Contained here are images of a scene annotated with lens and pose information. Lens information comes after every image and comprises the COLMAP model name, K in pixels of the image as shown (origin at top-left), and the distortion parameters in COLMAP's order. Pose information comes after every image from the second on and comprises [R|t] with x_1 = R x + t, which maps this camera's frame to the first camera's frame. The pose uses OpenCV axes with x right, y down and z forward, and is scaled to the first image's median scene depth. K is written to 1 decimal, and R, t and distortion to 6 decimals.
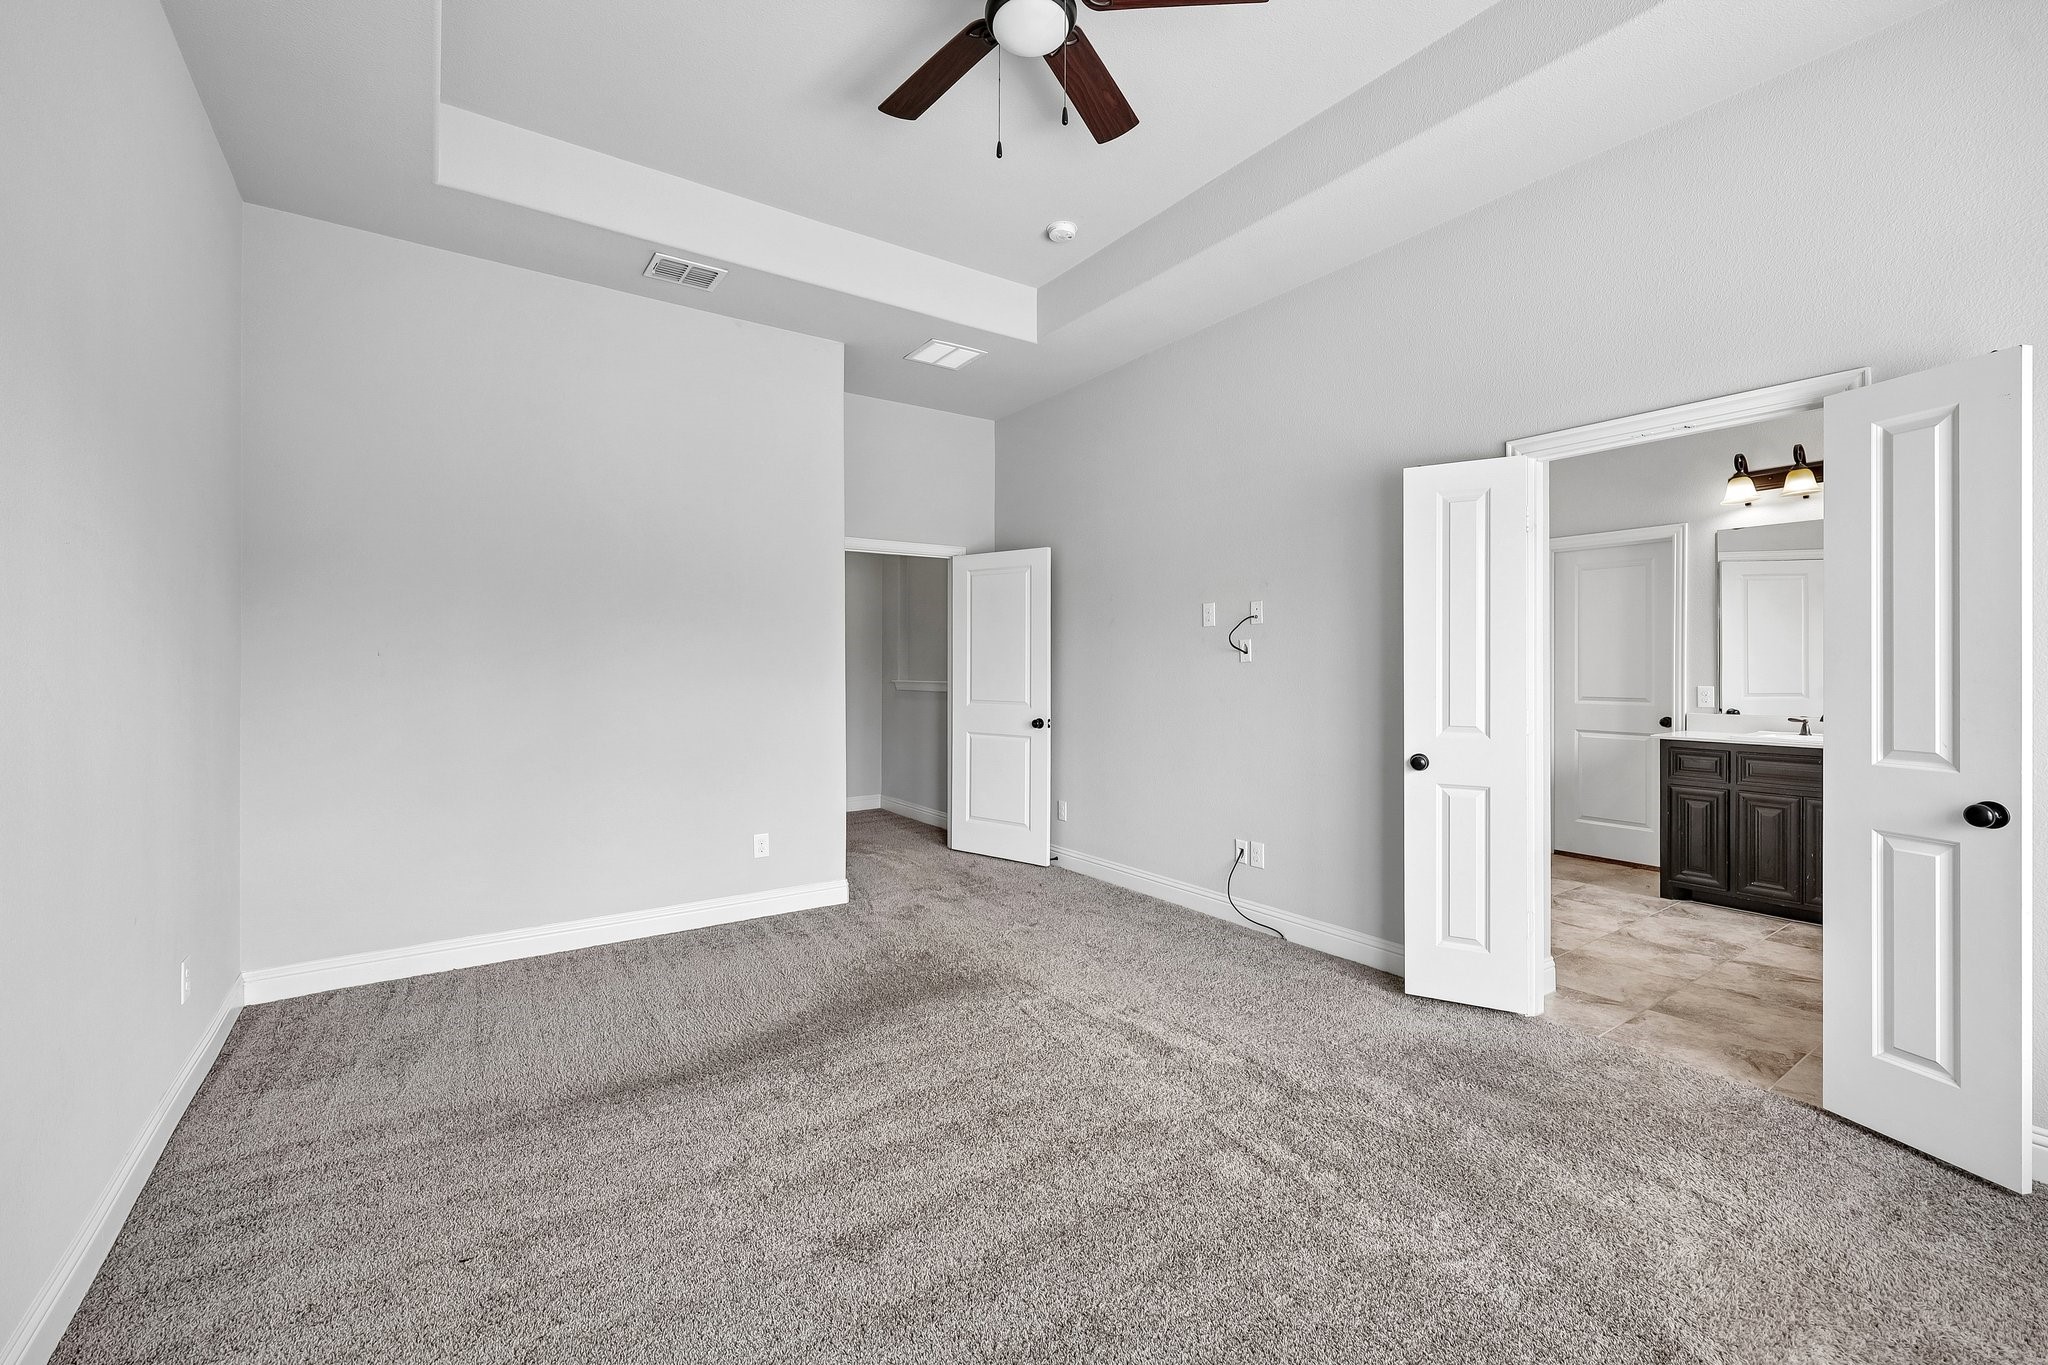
lens RADIAL K [[839.1, 0, 1025.5], [0, 839.1, 667.2], [0, 0, 1]] dist [0.001094, -0.000426]
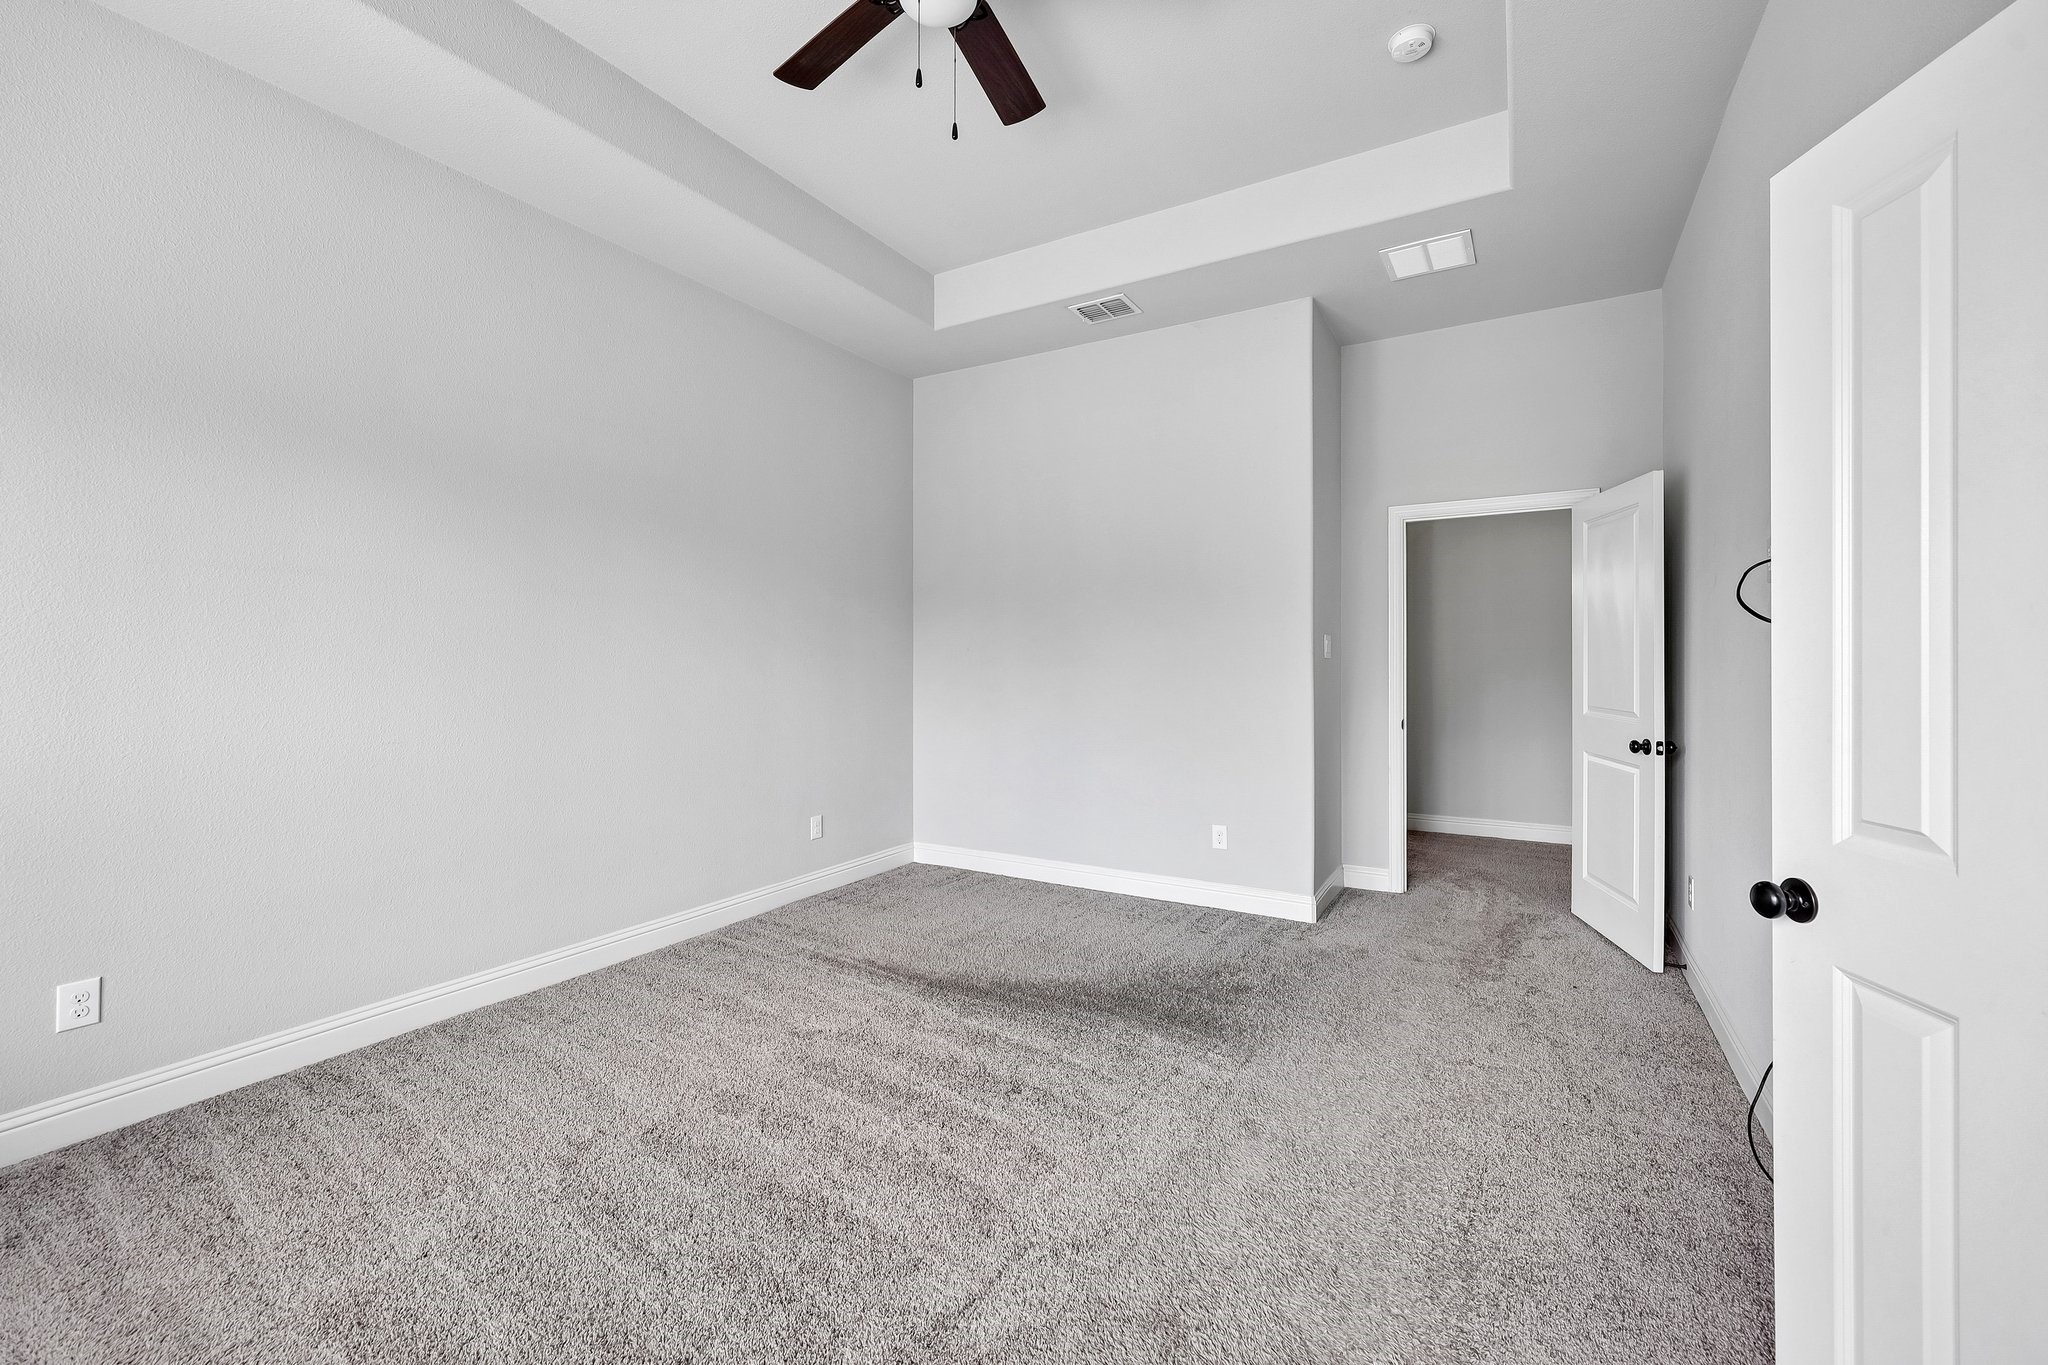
lens RADIAL K [[839.1, 0, 1025.3], [0, 839.1, 662.1], [0, 0, 1]] dist [0.001094, -0.000426]
pose [[0.419003, 0.005449, -0.907968, 0.524338], [0.000081, 0.999982, 0.006039, -0.002849], [0.907985, -0.002604, 0.418995, 0.388729]]
